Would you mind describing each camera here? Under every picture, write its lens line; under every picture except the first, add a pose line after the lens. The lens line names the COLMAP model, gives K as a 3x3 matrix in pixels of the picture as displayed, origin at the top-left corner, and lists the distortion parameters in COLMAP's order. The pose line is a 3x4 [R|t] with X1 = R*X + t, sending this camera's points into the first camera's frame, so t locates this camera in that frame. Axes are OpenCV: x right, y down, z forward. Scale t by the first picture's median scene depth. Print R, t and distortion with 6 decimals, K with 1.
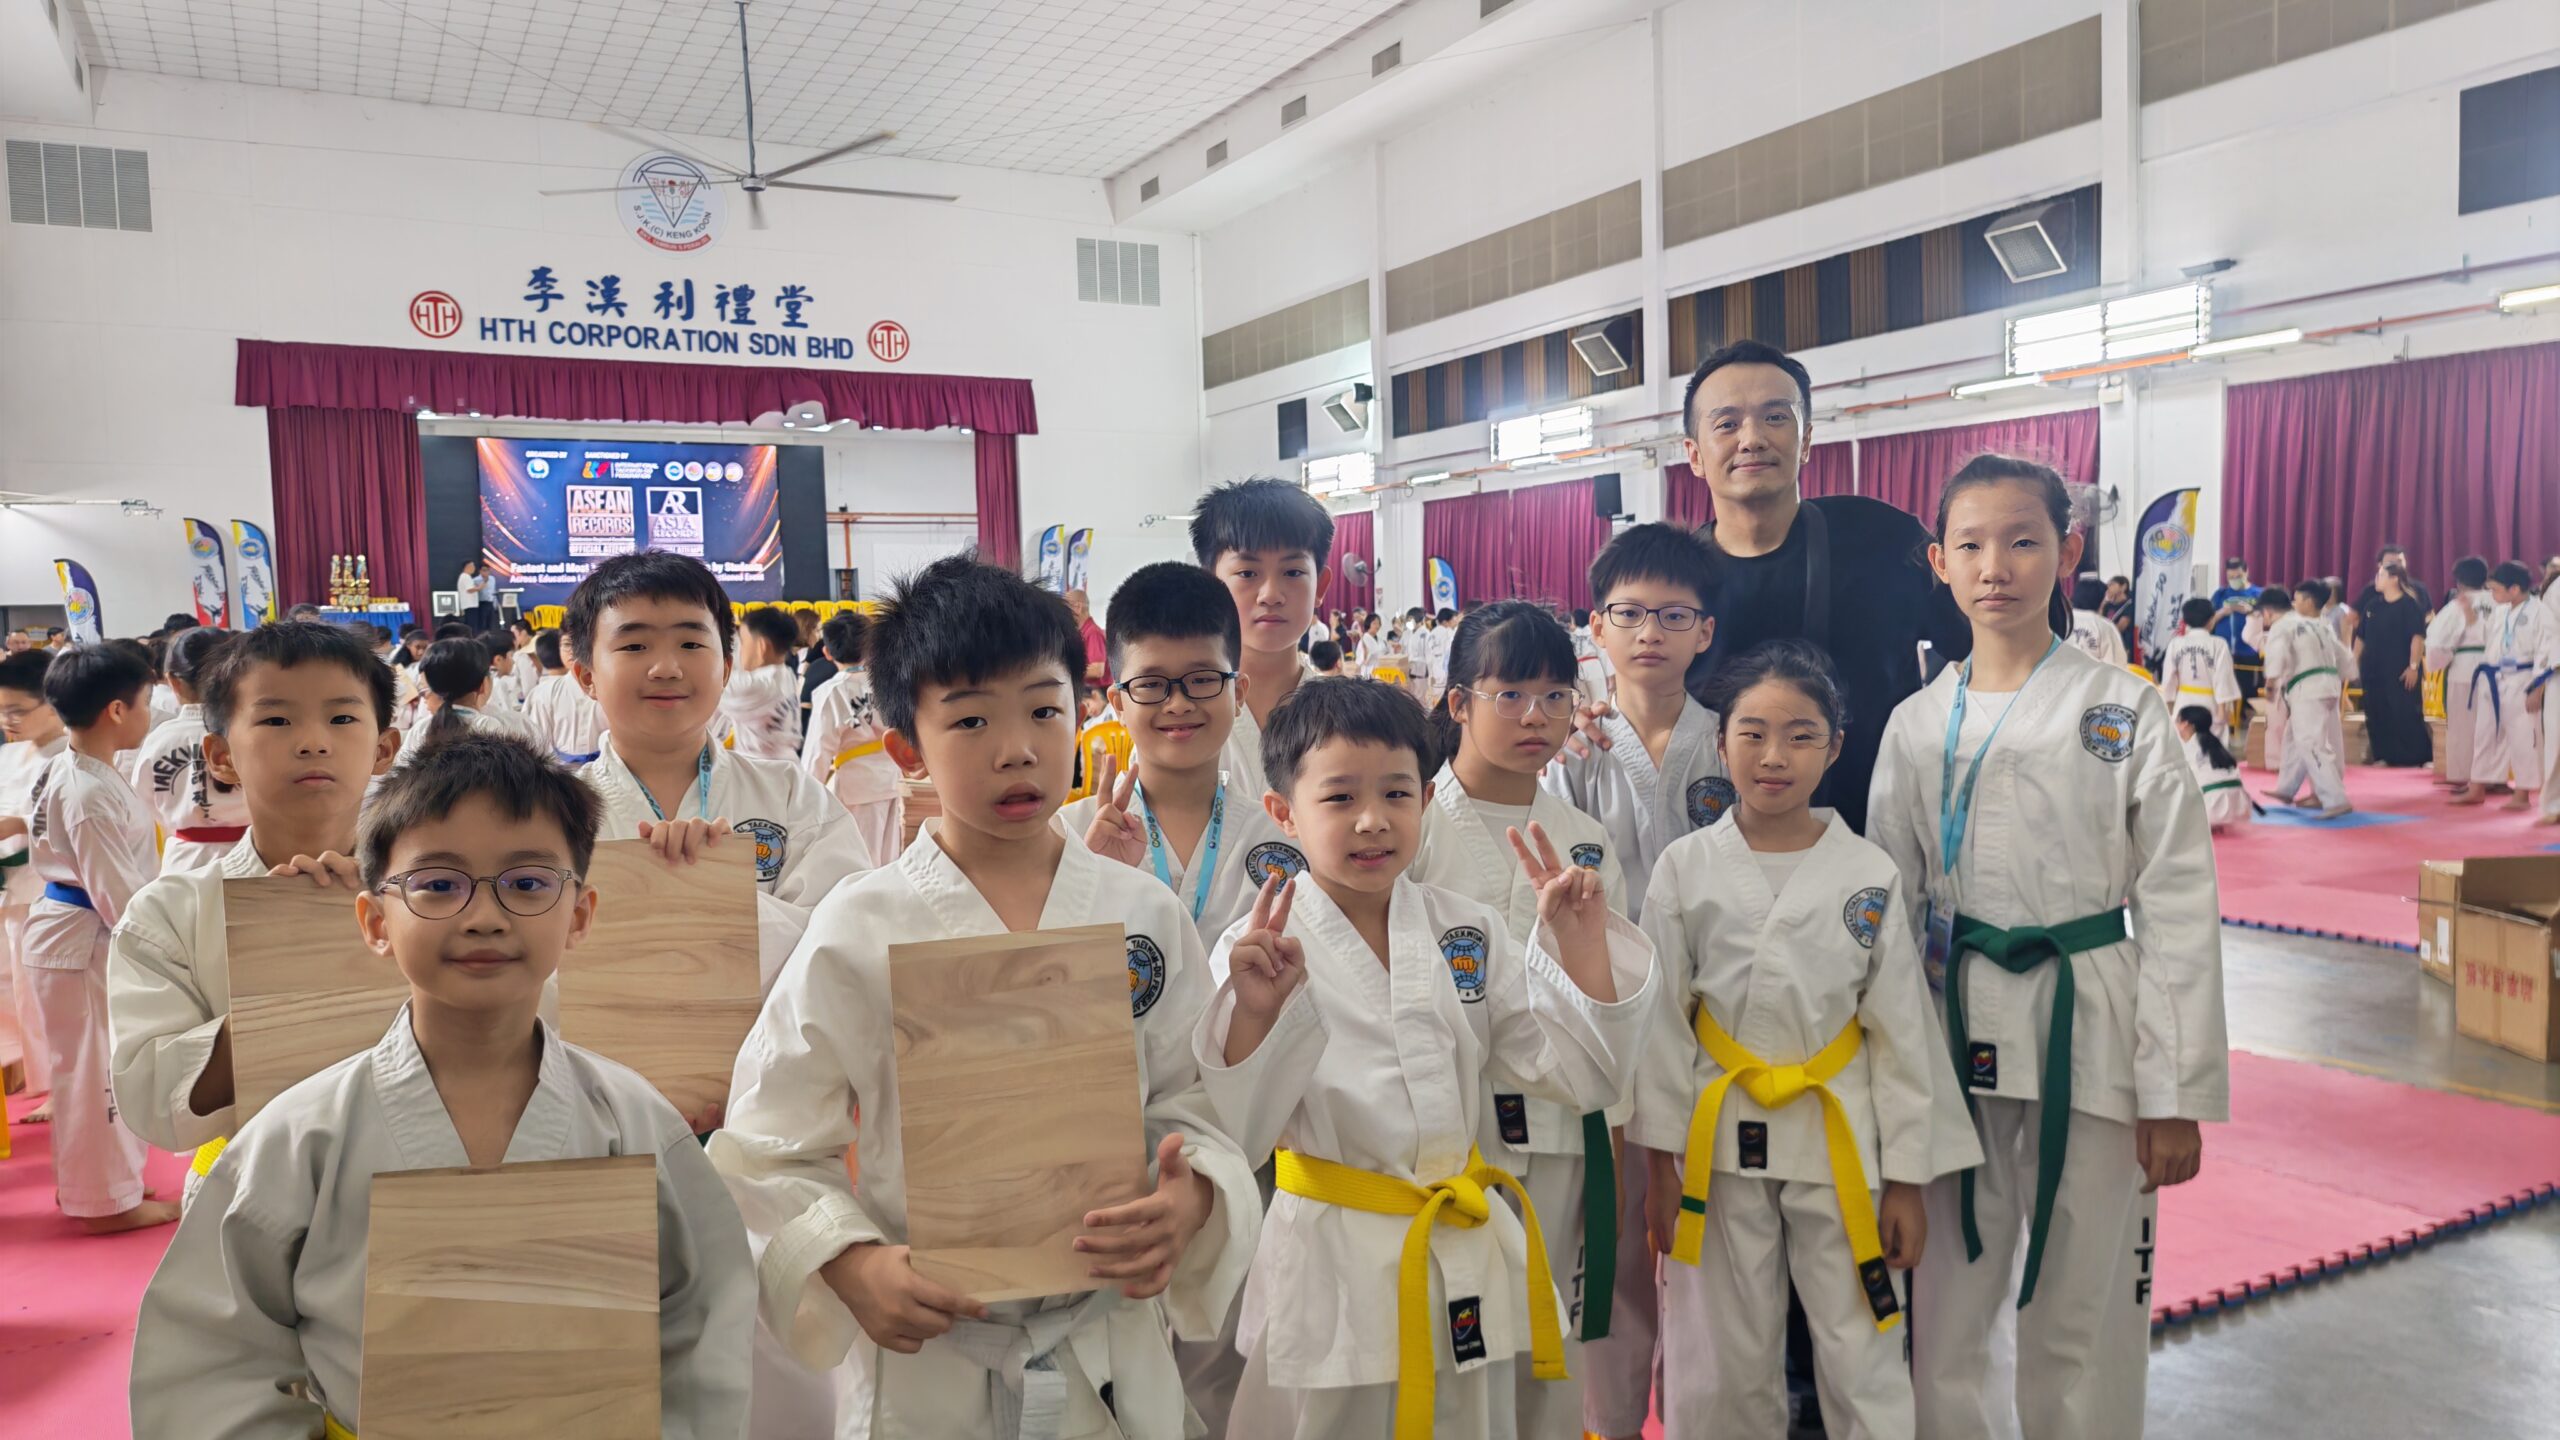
lens RADIAL K [[1746.0, 0, 1278.0], [0, 1746.0, 729.0], [0, 0, 1]] dist [0.016530, -0.010628]
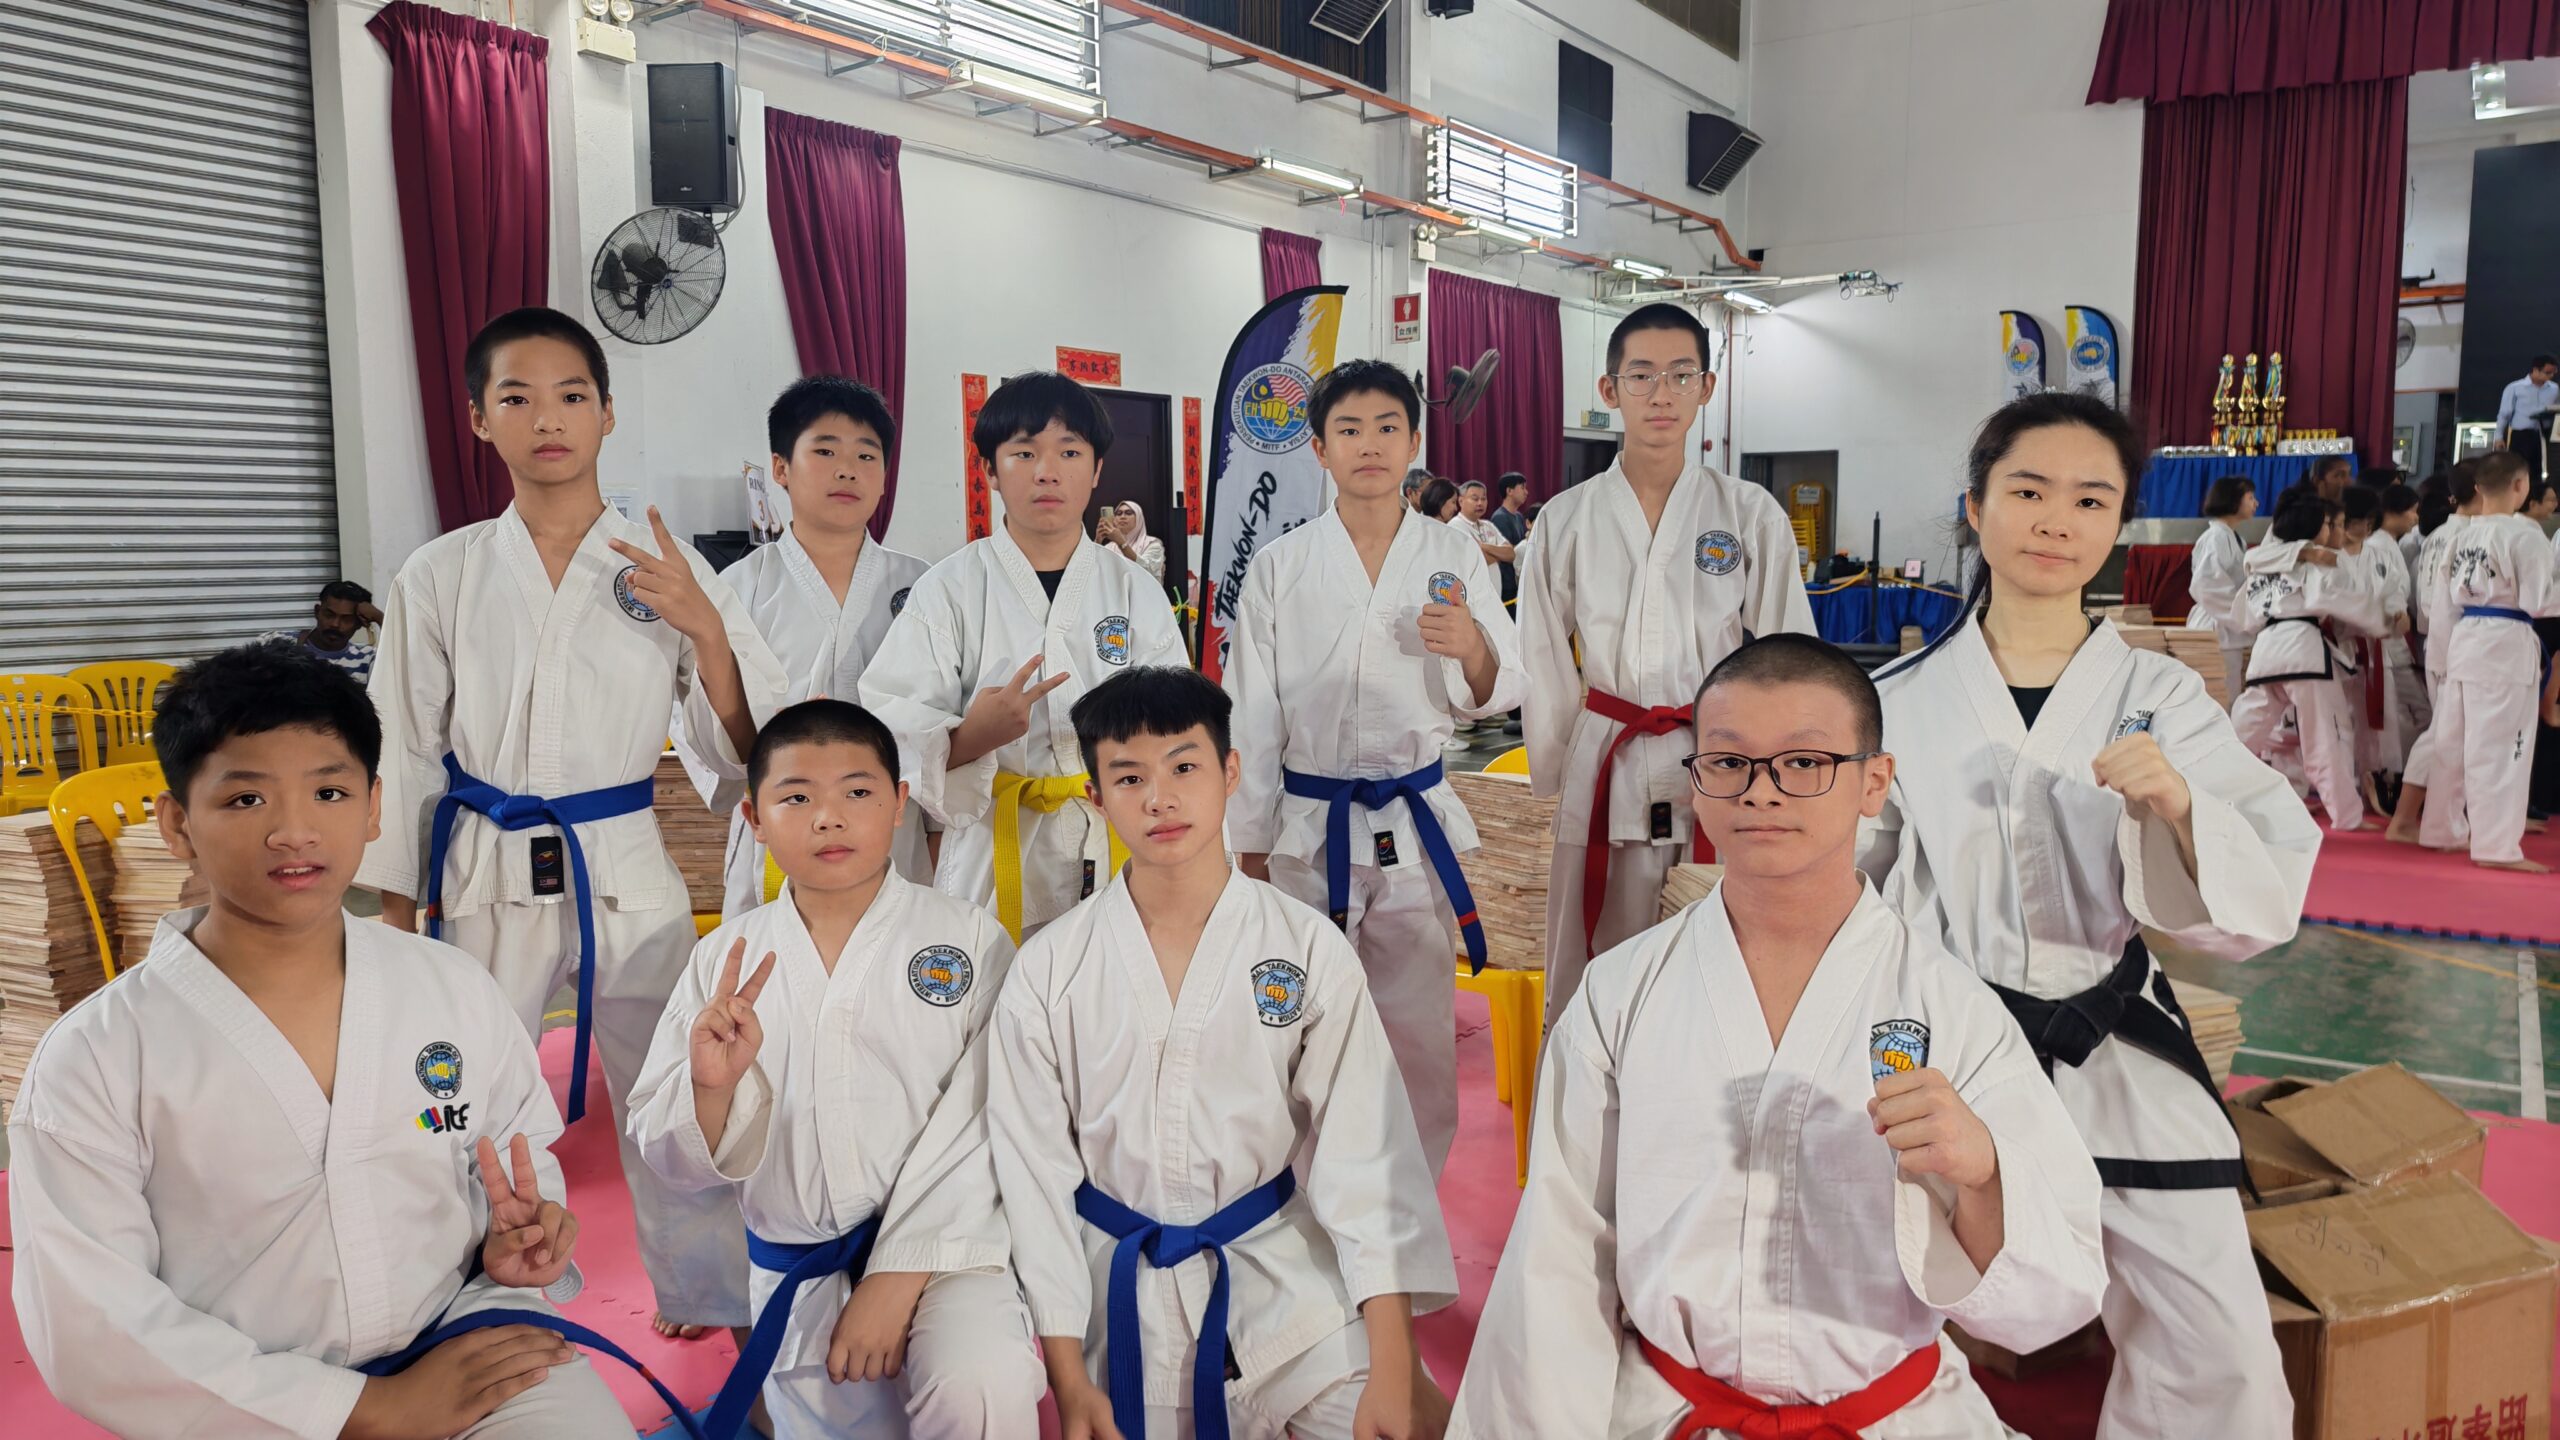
lens RADIAL K [[1746.0, 0, 1284.5], [0, 1746.0, 756.7], [0, 0, 1]] dist [0.016530, -0.010628]
pose [[0.445119, 0.133258, -0.885500, -0.144955], [-0.053576, 0.991057, 0.122212, -0.022061], [0.893867, -0.006958, 0.448278, 0.441995]]
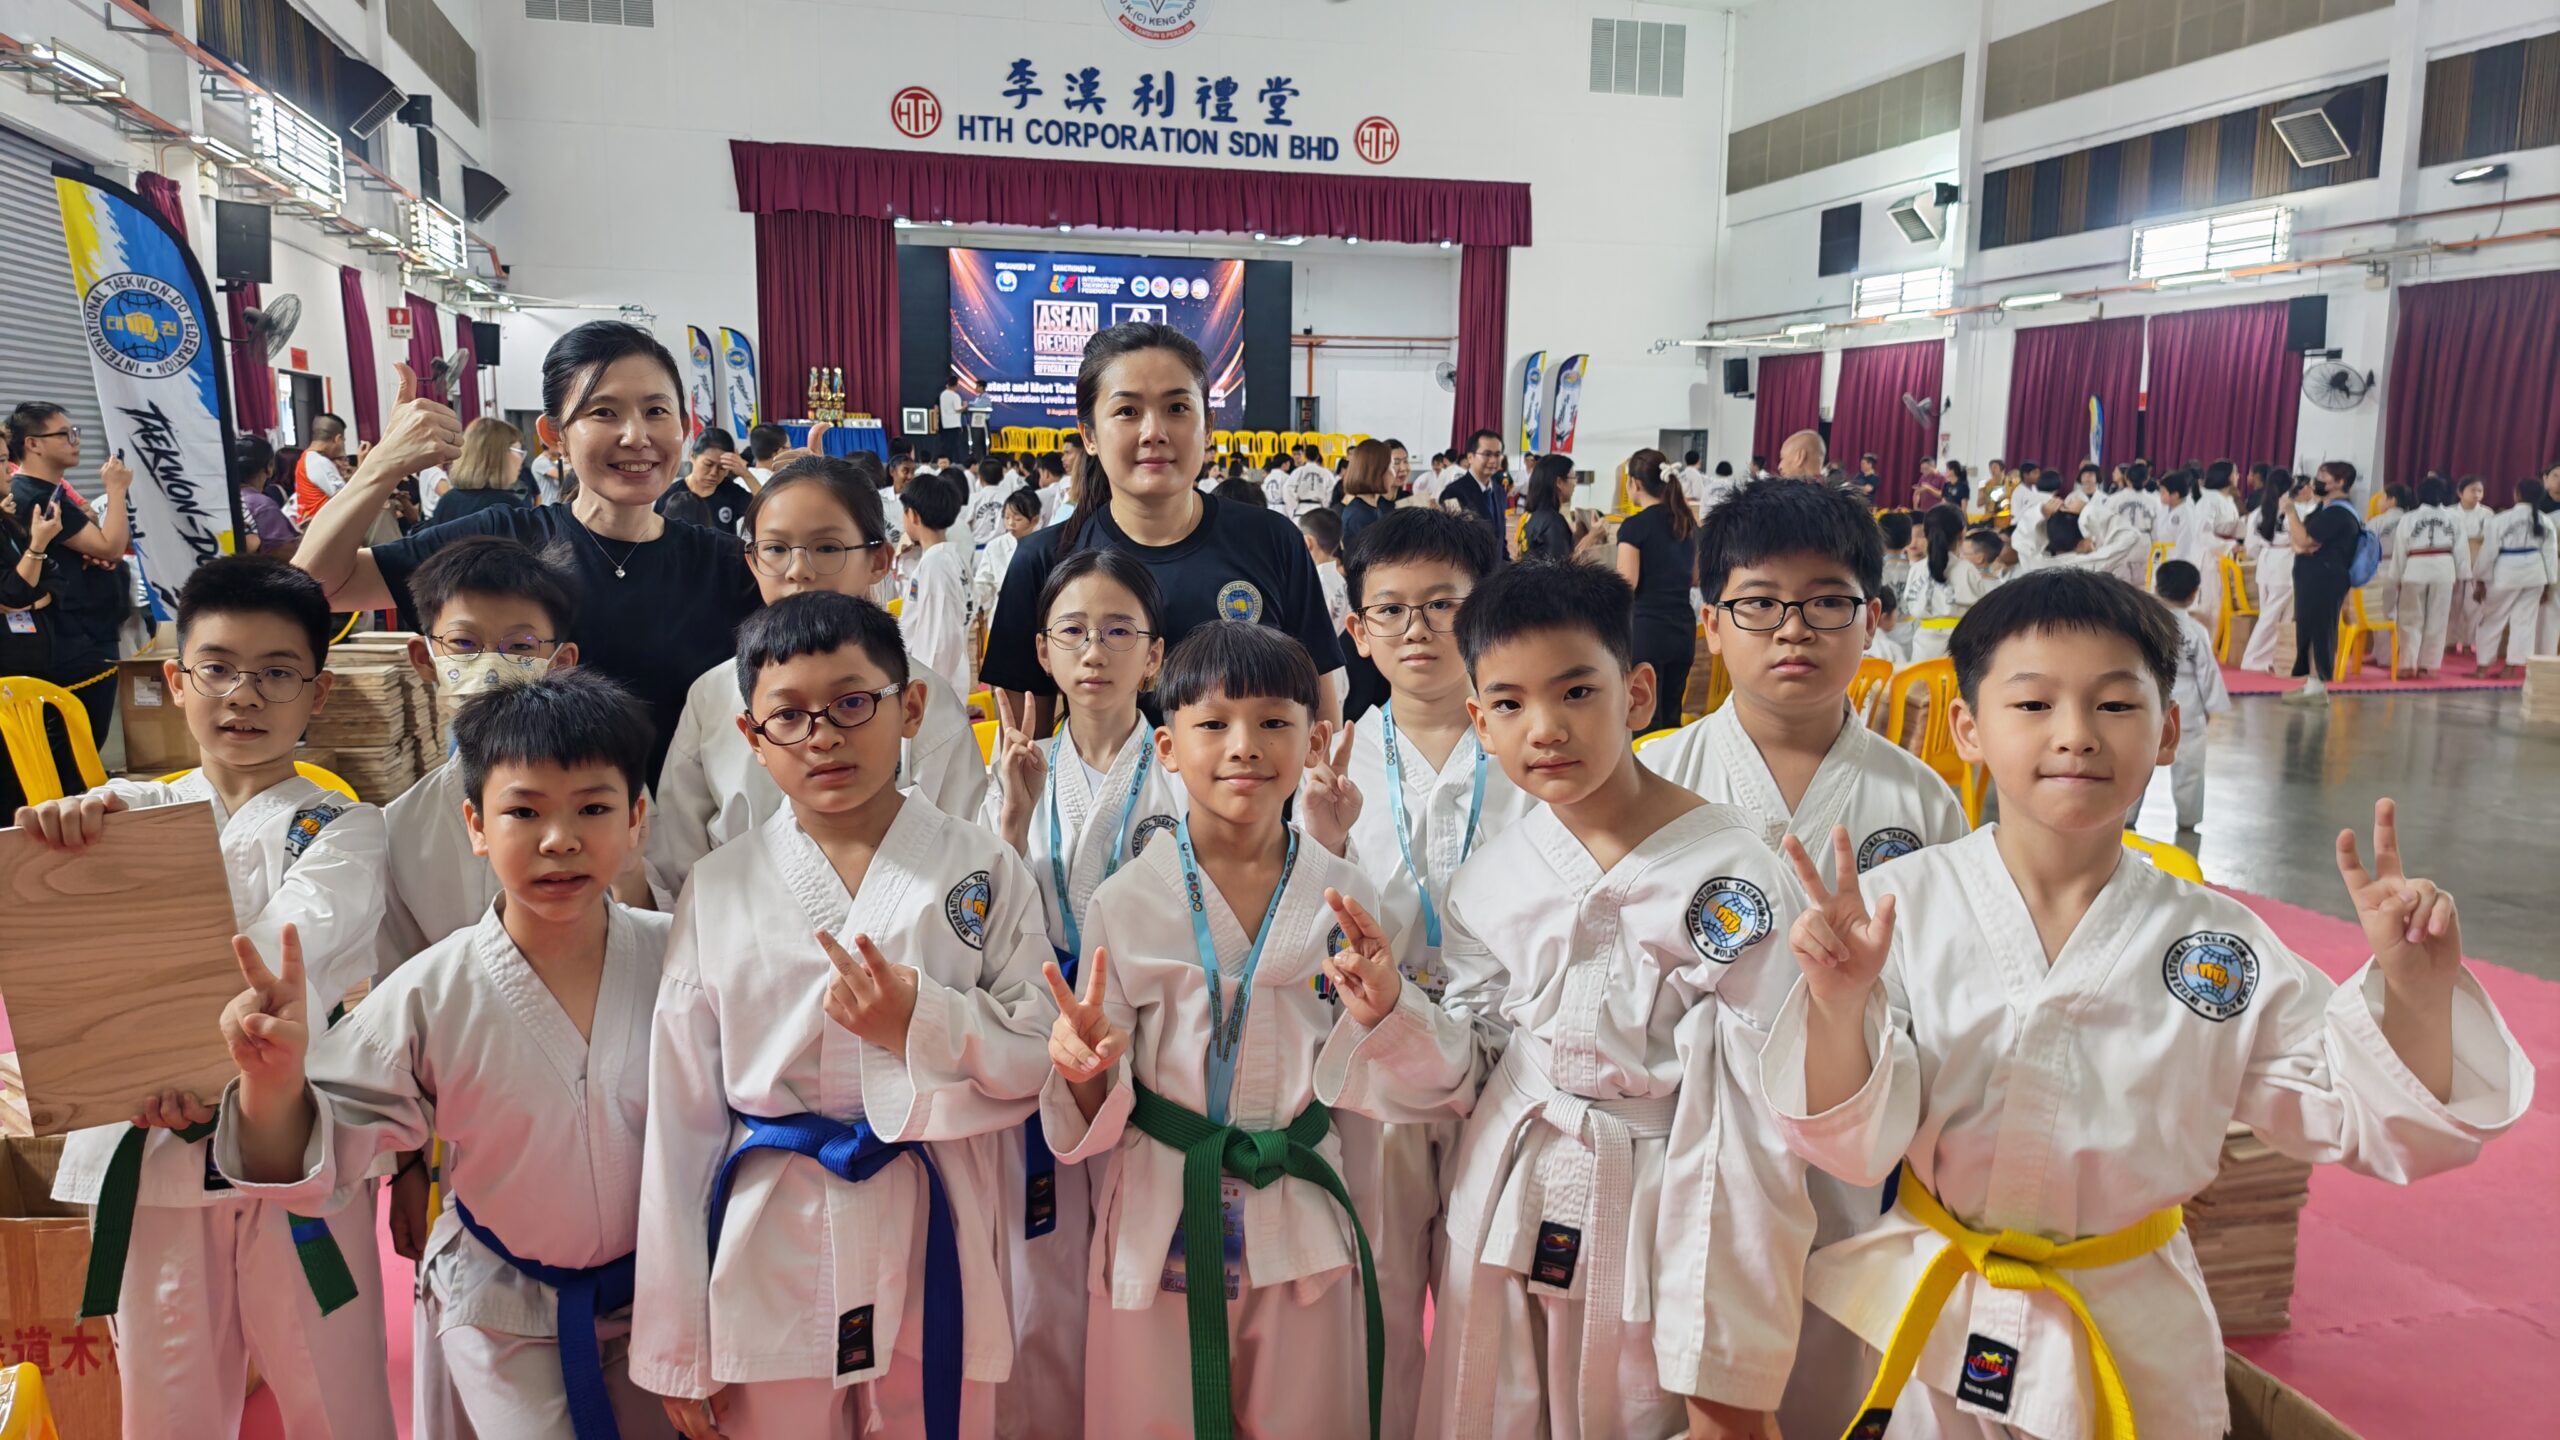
lens RADIAL K [[1746.0, 0, 1254.9], [0, 1746.0, 721.1], [0, 0, 1]] dist [0.016530, -0.010628]
pose [[0.968949, 0.070222, -0.237079, -0.053145], [-0.048634, 0.994220, 0.095717, -0.008342], [0.242430, -0.081215, 0.966763, 0.098352]]
